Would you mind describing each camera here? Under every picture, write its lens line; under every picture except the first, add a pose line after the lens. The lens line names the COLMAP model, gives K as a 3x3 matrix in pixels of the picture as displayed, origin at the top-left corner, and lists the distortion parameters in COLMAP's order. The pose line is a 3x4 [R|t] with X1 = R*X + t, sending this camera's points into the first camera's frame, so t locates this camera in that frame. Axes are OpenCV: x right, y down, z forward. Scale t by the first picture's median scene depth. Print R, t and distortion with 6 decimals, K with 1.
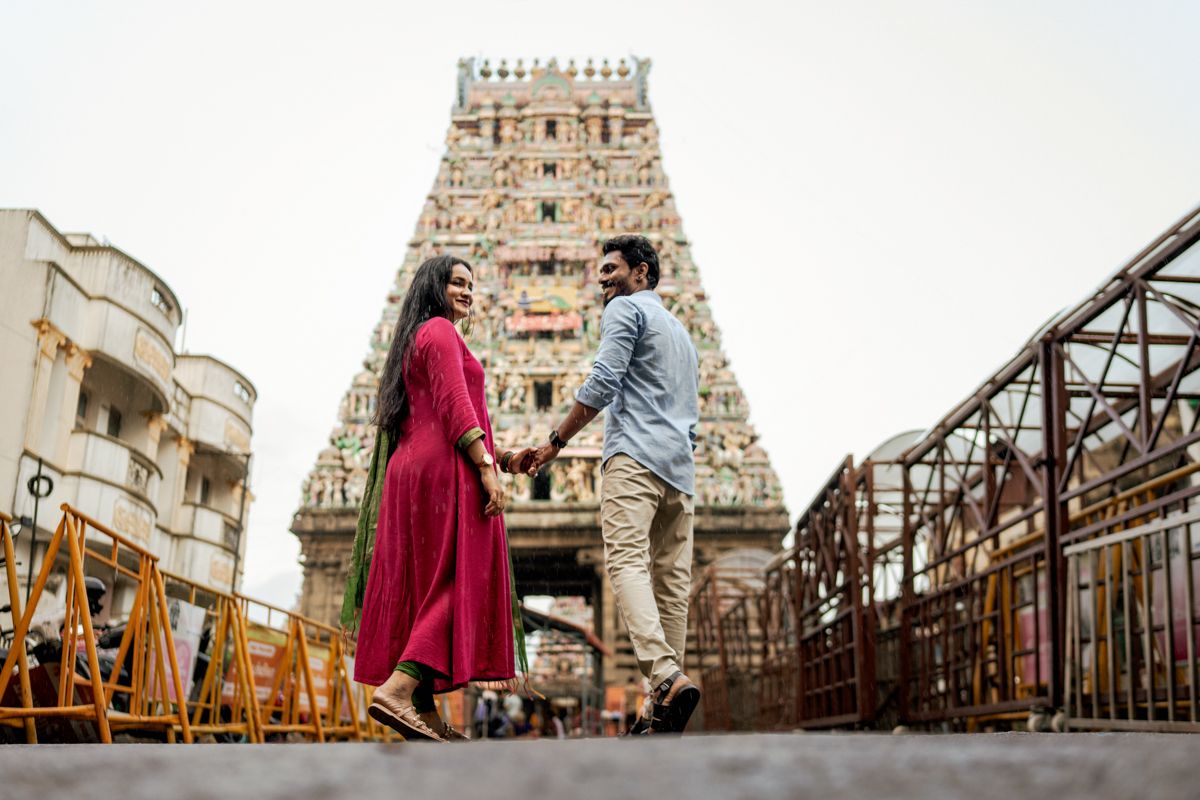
lens RADIAL K [[1109.8, 0, 603.1], [0, 1109.8, 398.6], [0, 0, 1]] dist [-0.018580, 0.000000]
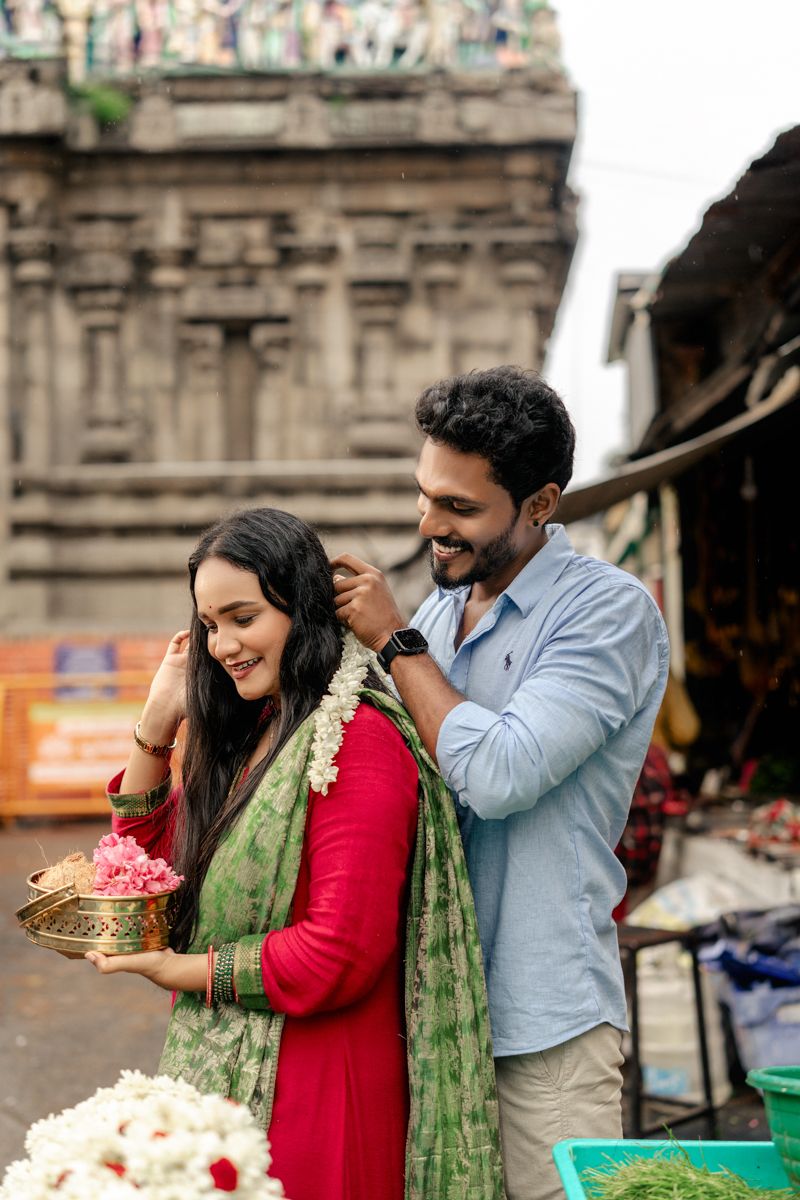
lens RADIAL K [[1704.4, 0, 349.7], [0, 1704.4, 615.9], [0, 0, 1]] dist [0.036768, 0.000000]
pose [[0.999521, -0.010558, -0.029108, 0.114200], [0.018303, 0.959705, 0.280412, 0.105451], [0.024975, -0.280810, 0.959438, 0.478830]]
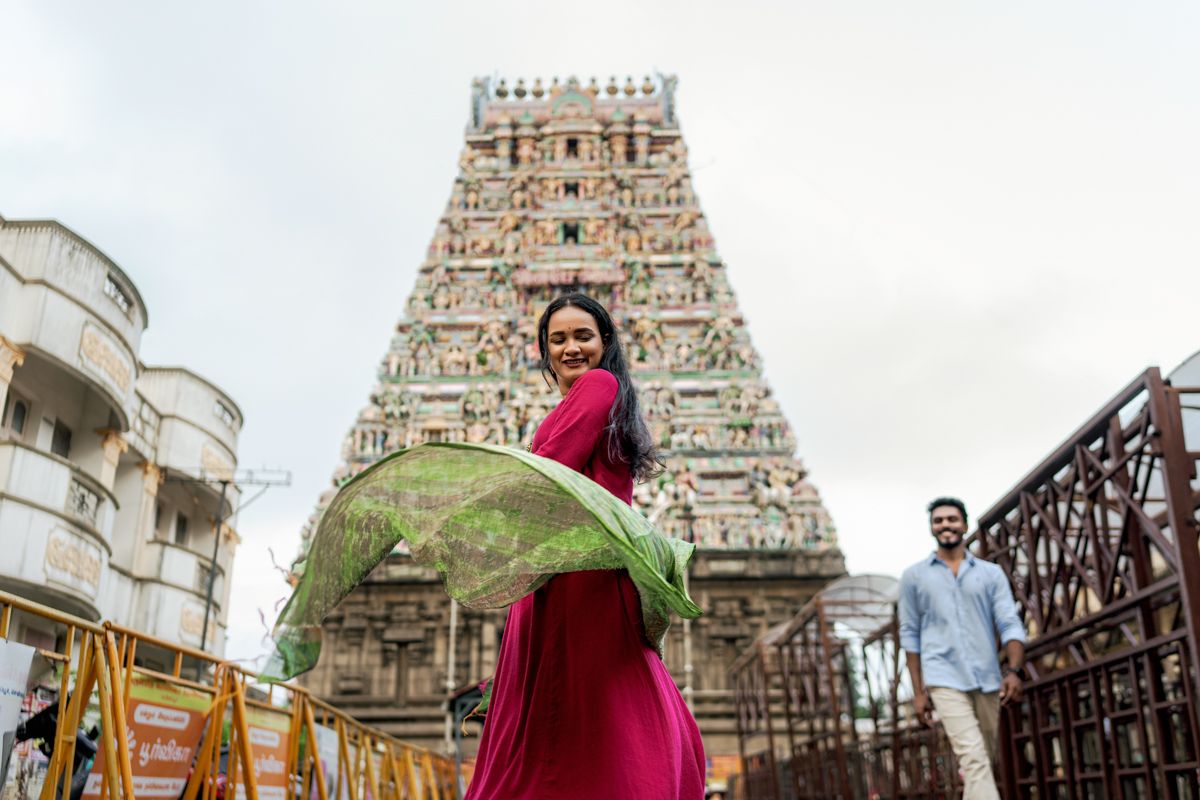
lens RADIAL K [[1109.8, 0, 604.1], [0, 1109.8, 395.4], [0, 0, 1]] dist [-0.018580, 0.000000]
pose [[0.999856, -0.011305, -0.012679, -0.012829], [0.010565, 0.998321, -0.056961, 0.021681], [0.013301, 0.056818, 0.998296, 0.096612]]
